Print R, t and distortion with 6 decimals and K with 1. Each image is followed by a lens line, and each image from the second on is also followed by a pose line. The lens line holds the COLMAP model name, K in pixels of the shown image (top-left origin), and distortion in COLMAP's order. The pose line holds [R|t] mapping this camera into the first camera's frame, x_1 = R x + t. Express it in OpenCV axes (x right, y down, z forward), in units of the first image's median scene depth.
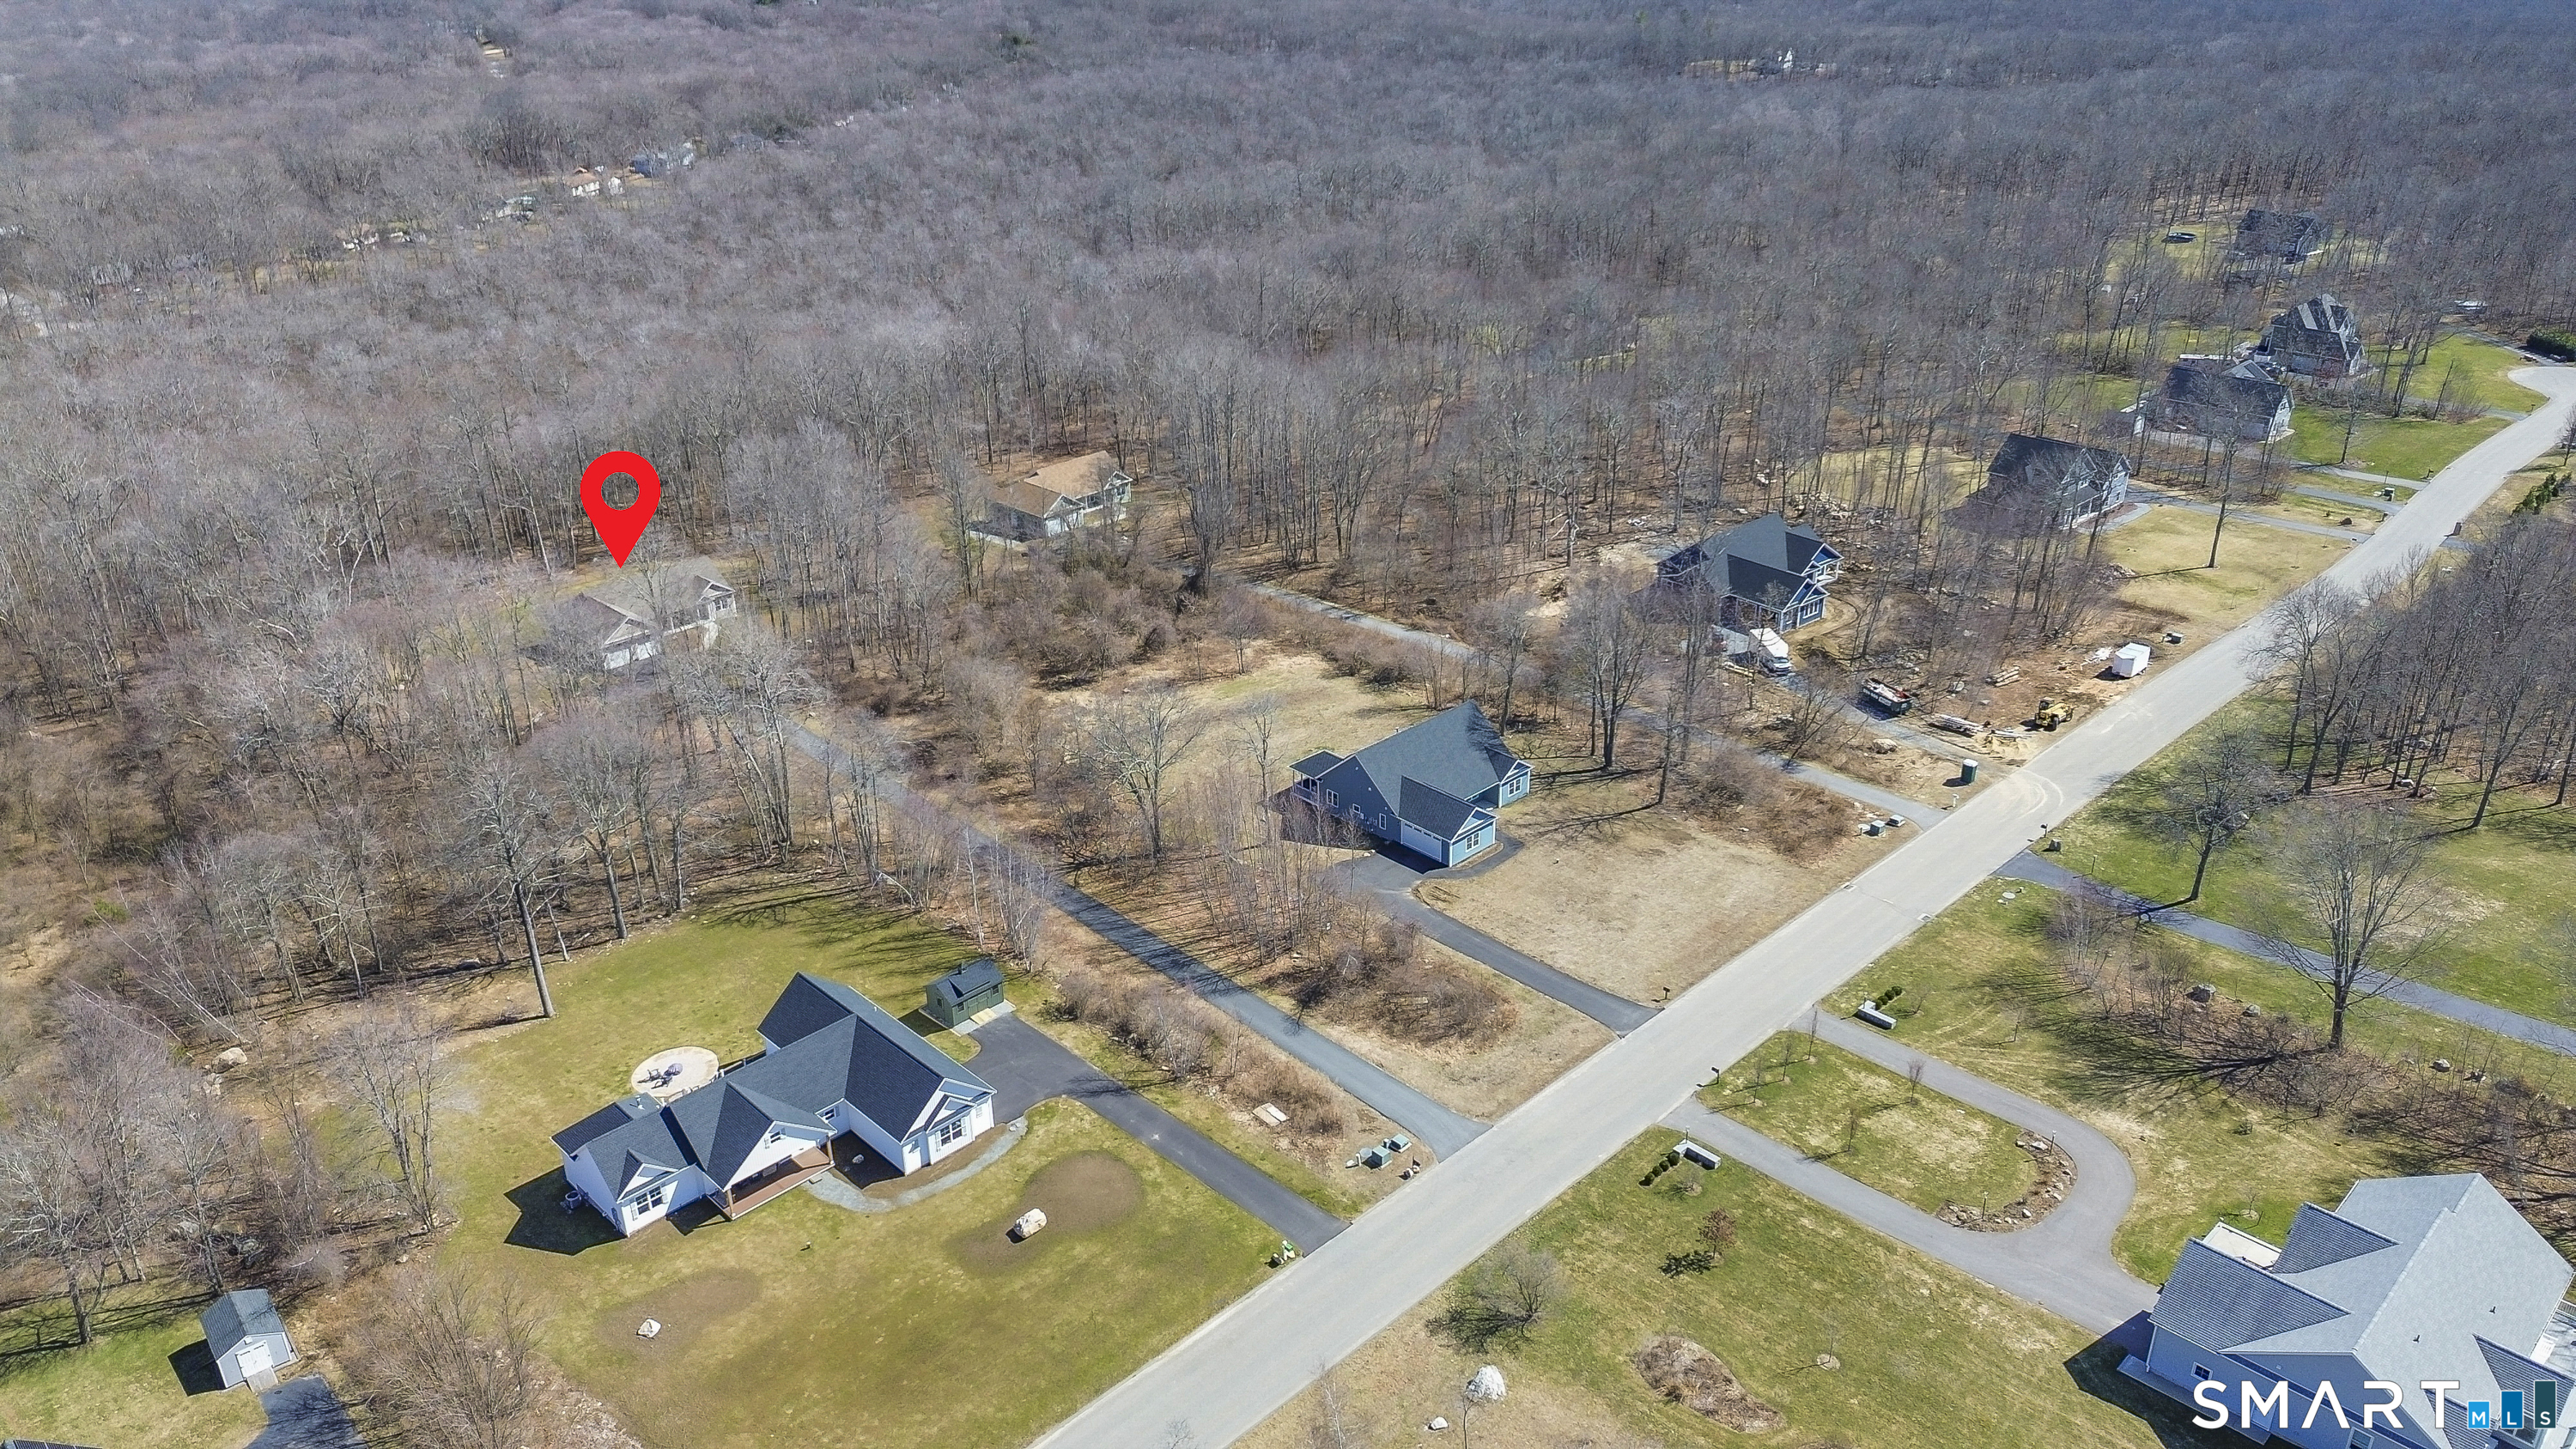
lens RADIAL K [[1815.2, 0, 1288.0], [0, 1815.2, 724.5], [0, 0, 1]] dist [0.089858, -0.092044]
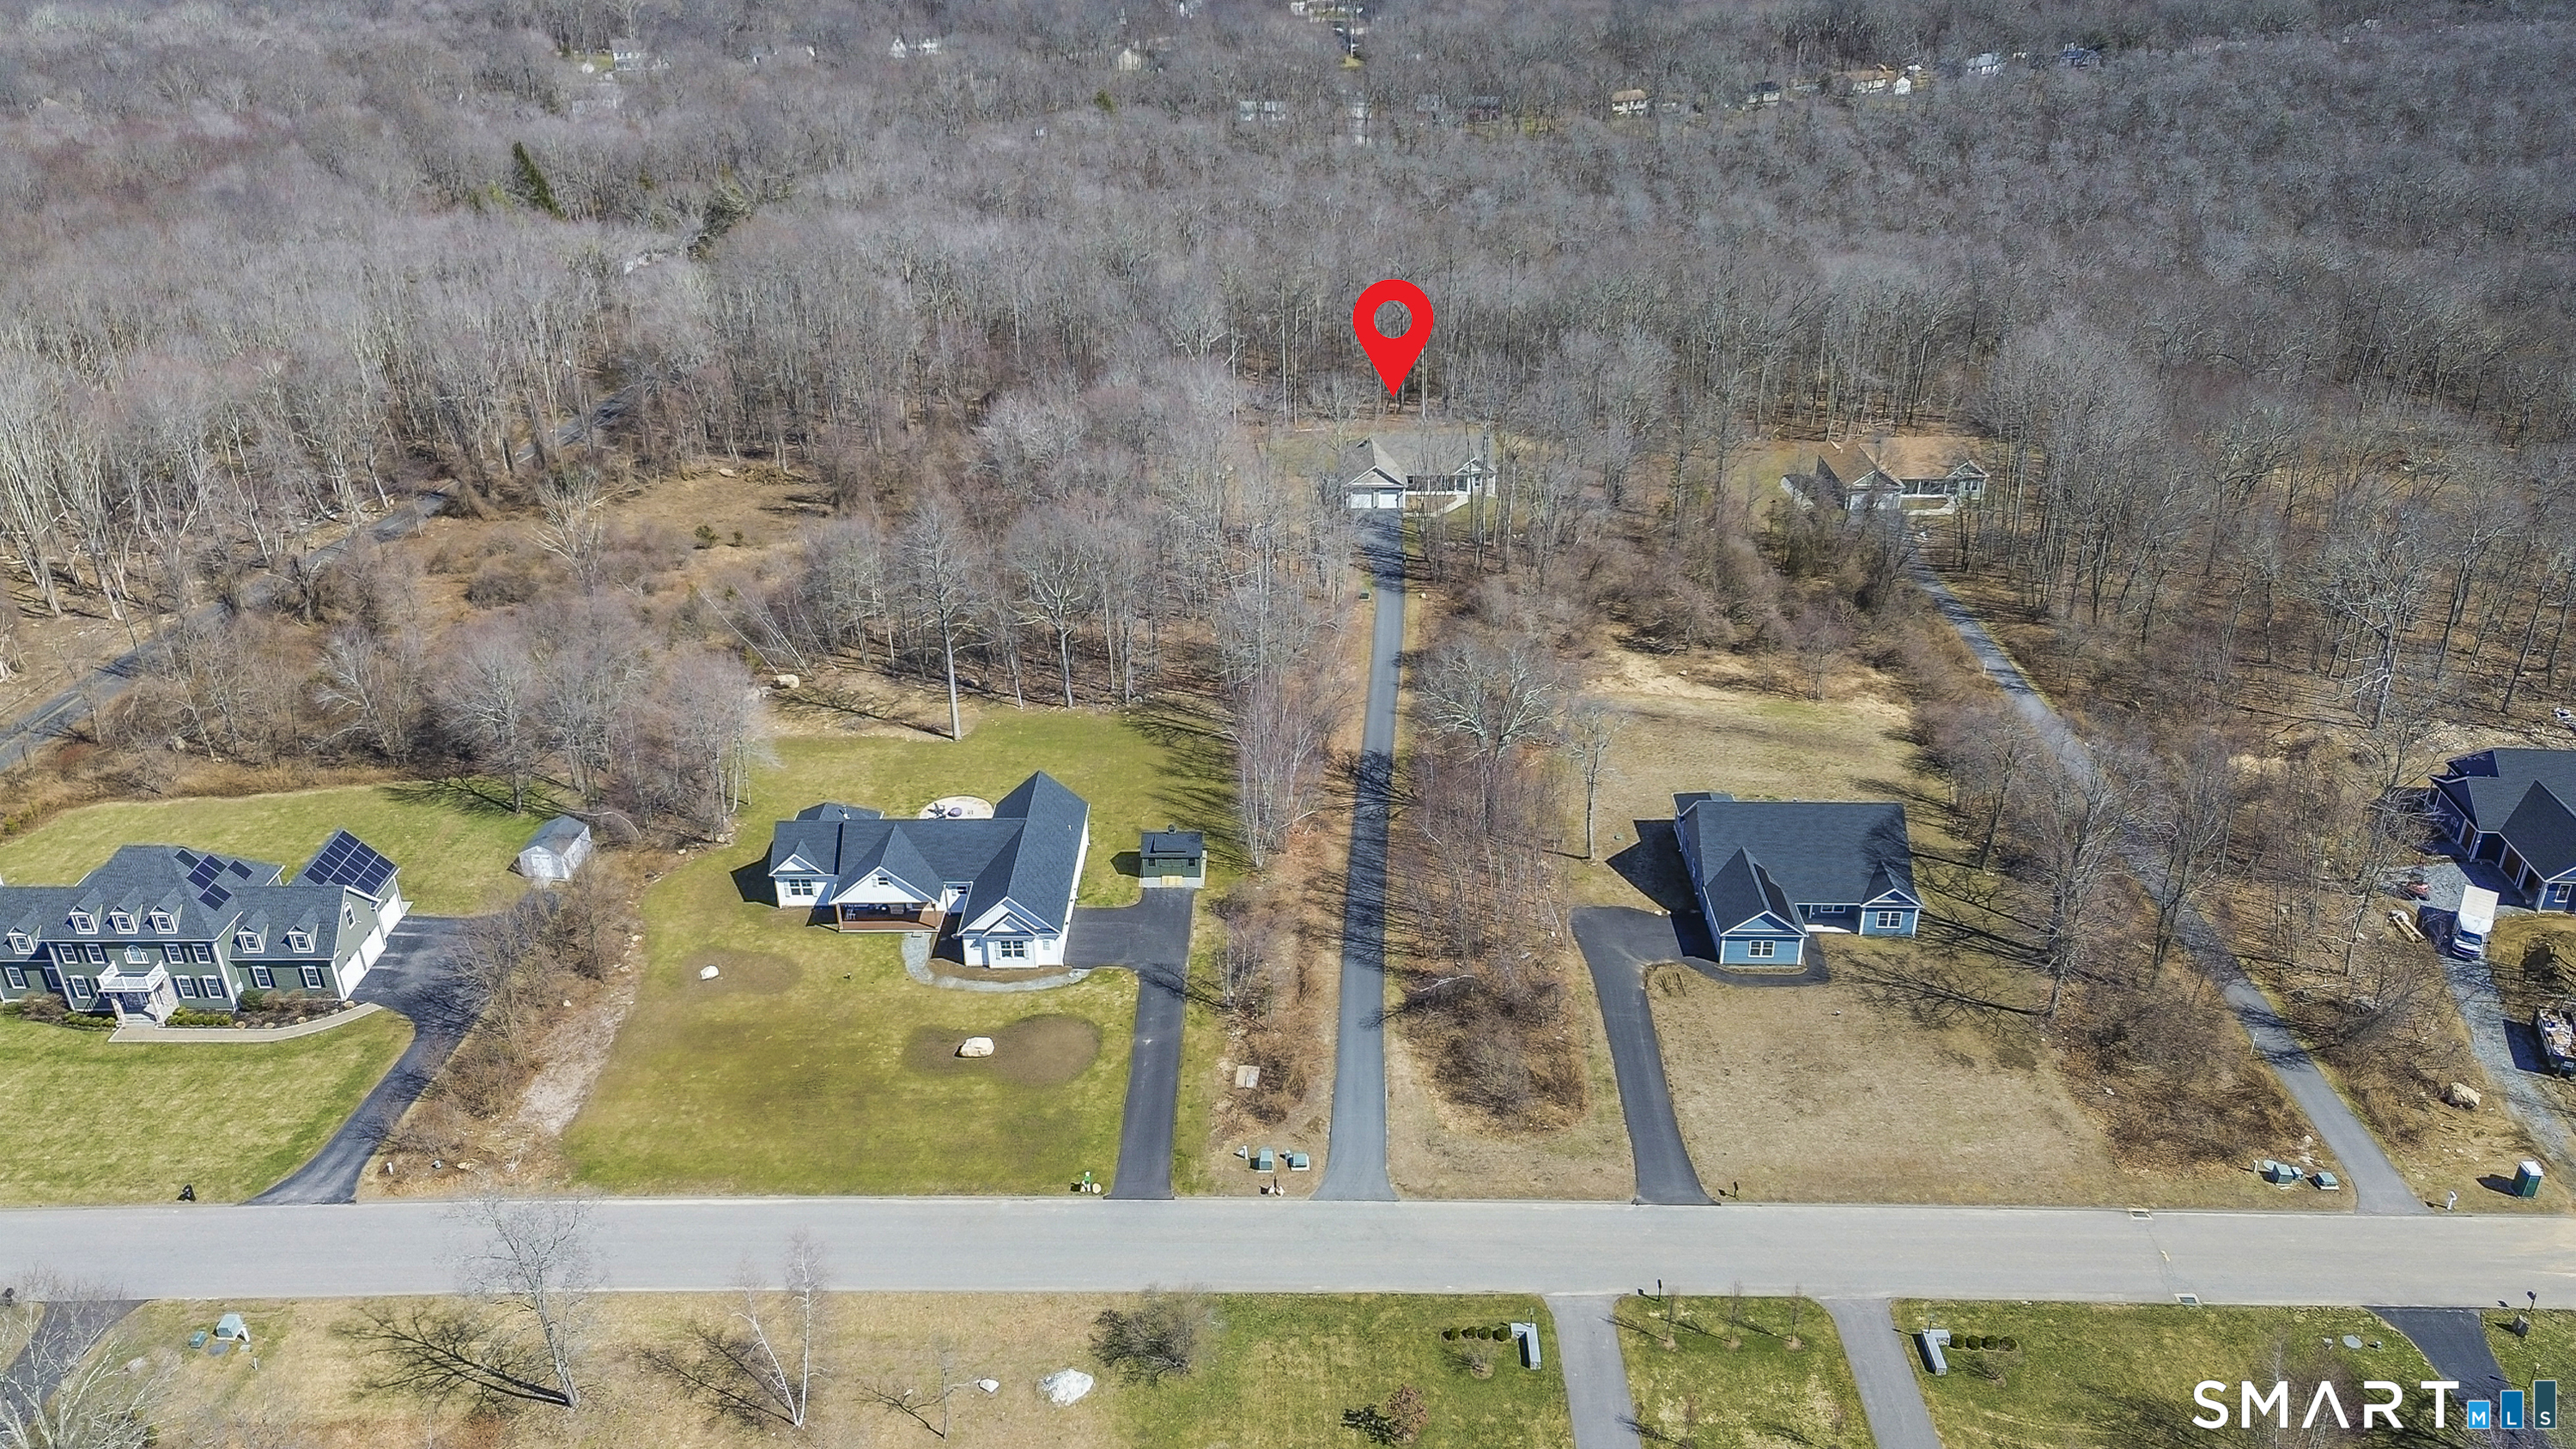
lens RADIAL K [[1815.2, 0, 1288.0], [0, 1815.2, 724.5], [0, 0, 1]] dist [0.089858, -0.092044]
pose [[0.718316, 0.349251, -0.601703, 0.479905], [-0.319243, 0.933904, 0.160960, -0.113825], [0.618148, 0.076469, 0.782334, 0.220702]]
